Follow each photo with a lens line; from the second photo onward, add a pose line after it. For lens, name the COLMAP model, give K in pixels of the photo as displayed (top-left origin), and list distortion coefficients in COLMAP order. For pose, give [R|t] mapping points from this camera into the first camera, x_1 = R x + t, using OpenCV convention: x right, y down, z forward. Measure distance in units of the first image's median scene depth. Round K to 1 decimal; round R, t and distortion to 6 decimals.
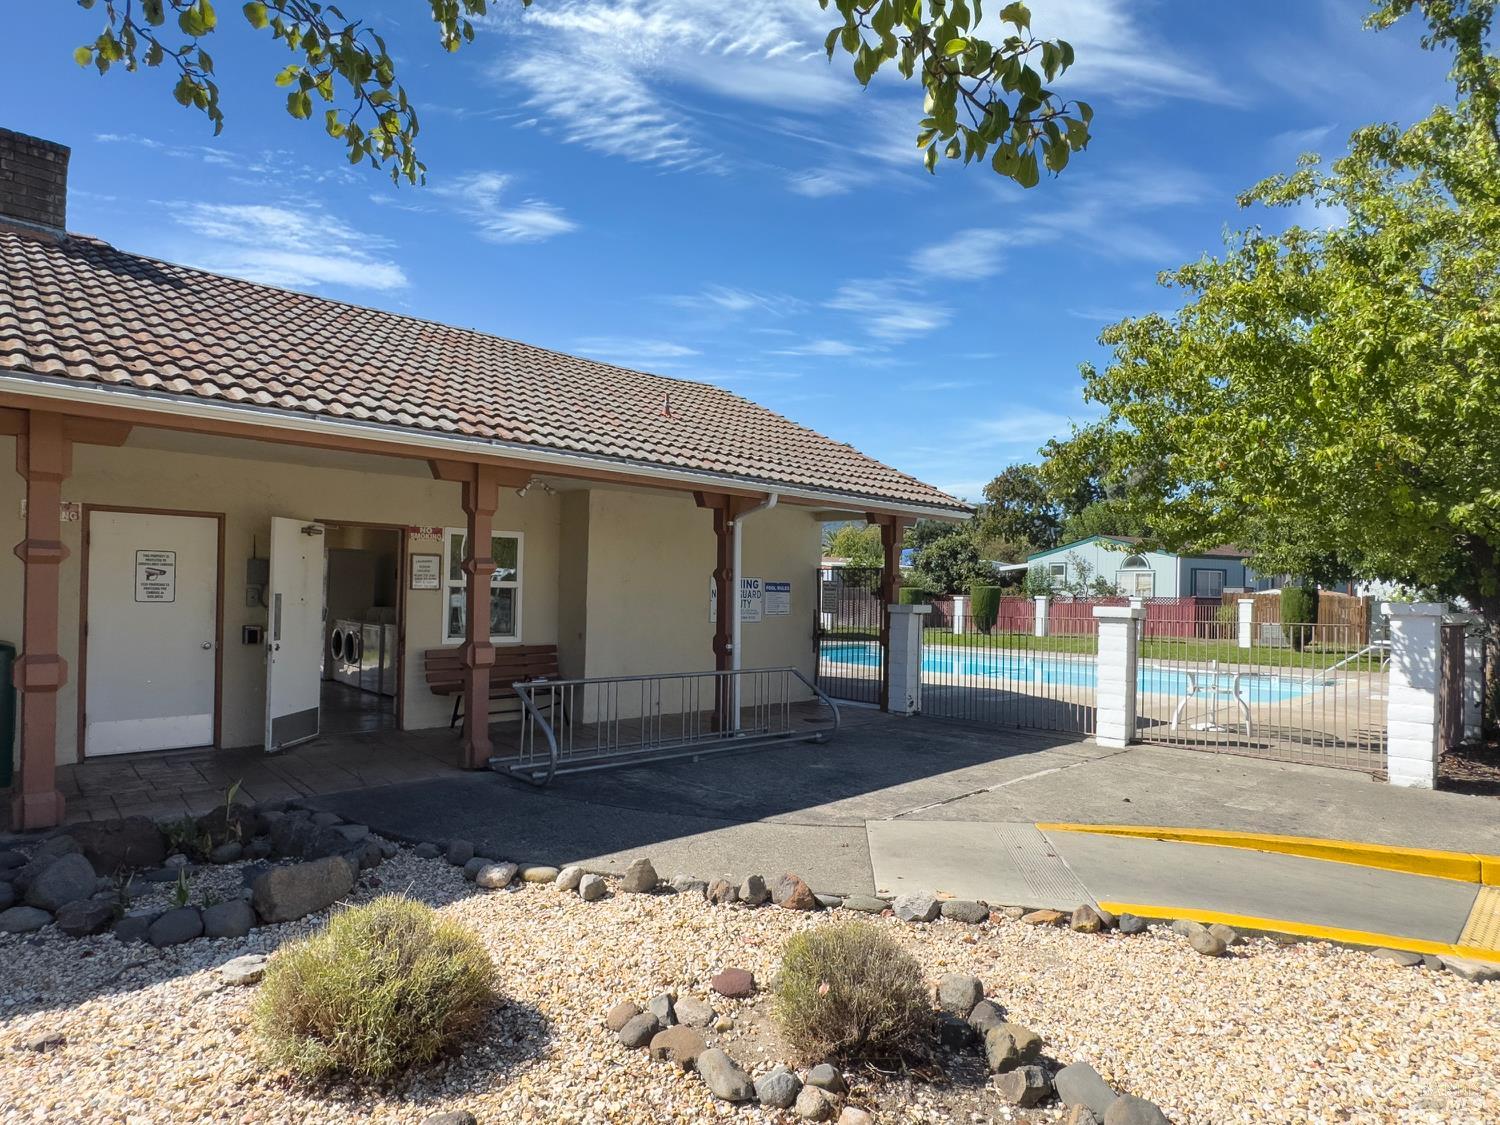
lens RADIAL K [[869.8, 0, 750.0], [0, 869.8, 562.5], [0, 0, 1]] dist [-0.002068, -0.001250]
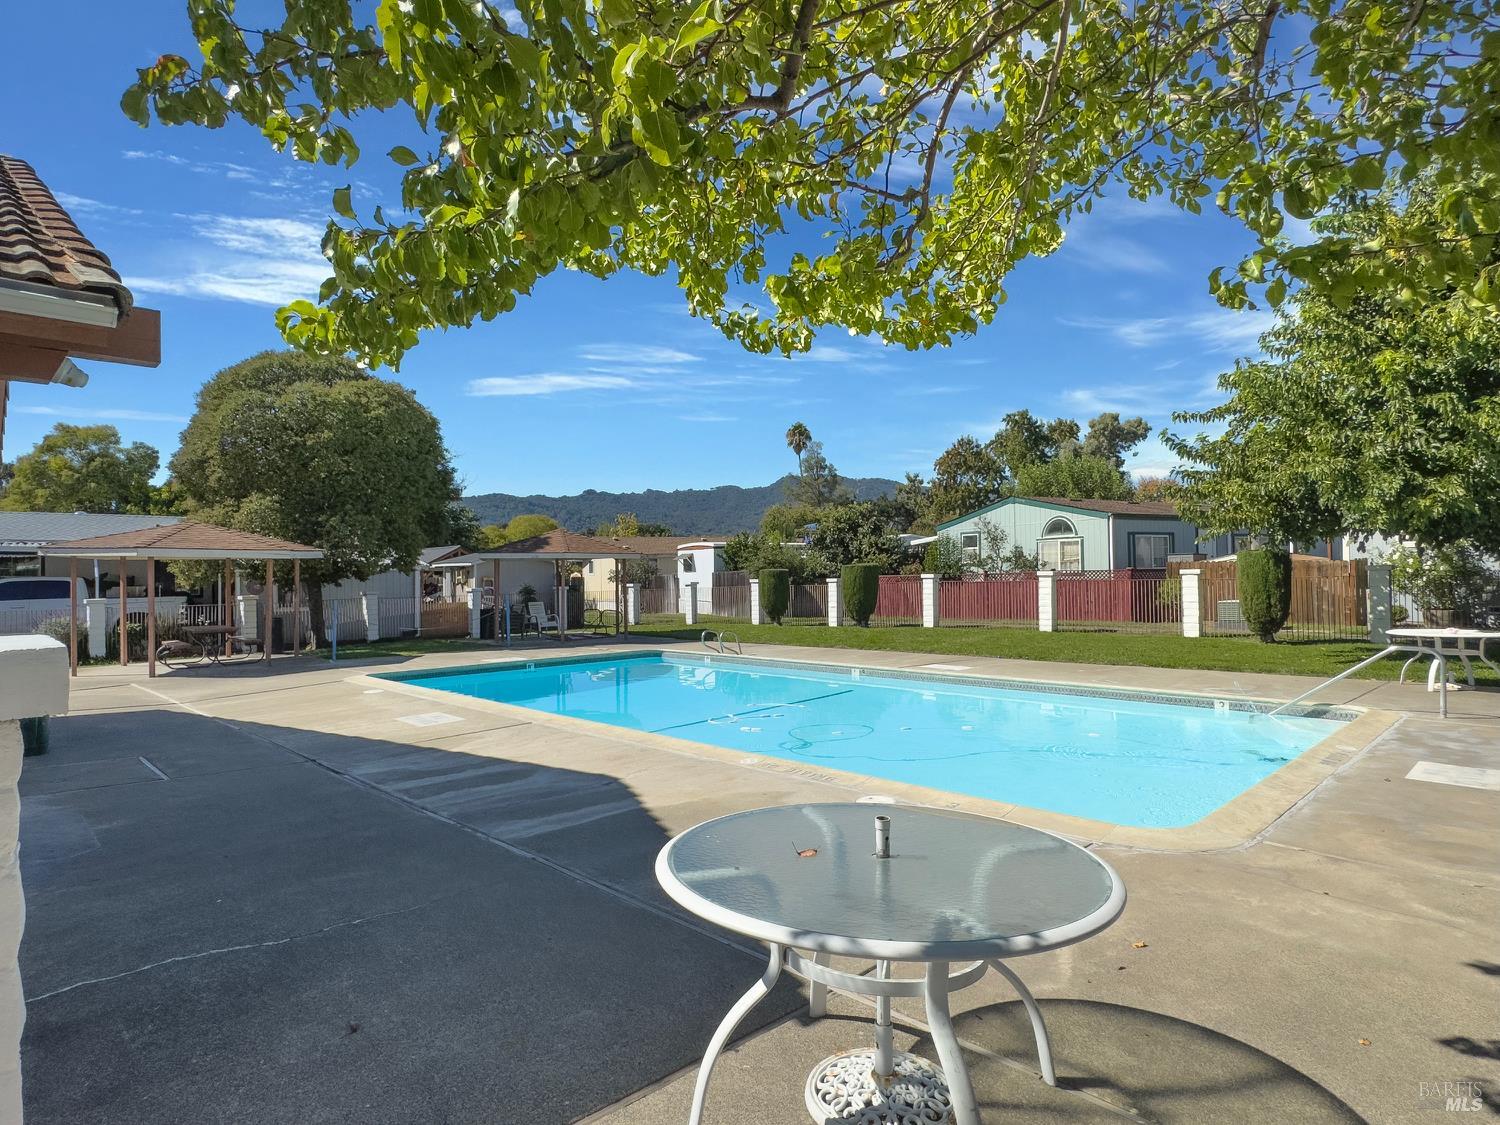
lens RADIAL K [[827.5, 0, 750.0], [0, 827.5, 562.5], [0, 0, 1]] dist [0.003096, 0.001654]
pose [[0.999523, -0.030871, -0.000255, 0.167553], [0.030871, 0.999434, 0.013344, 0.013469], [-0.000157, -0.013346, 0.999911, 0.254508]]
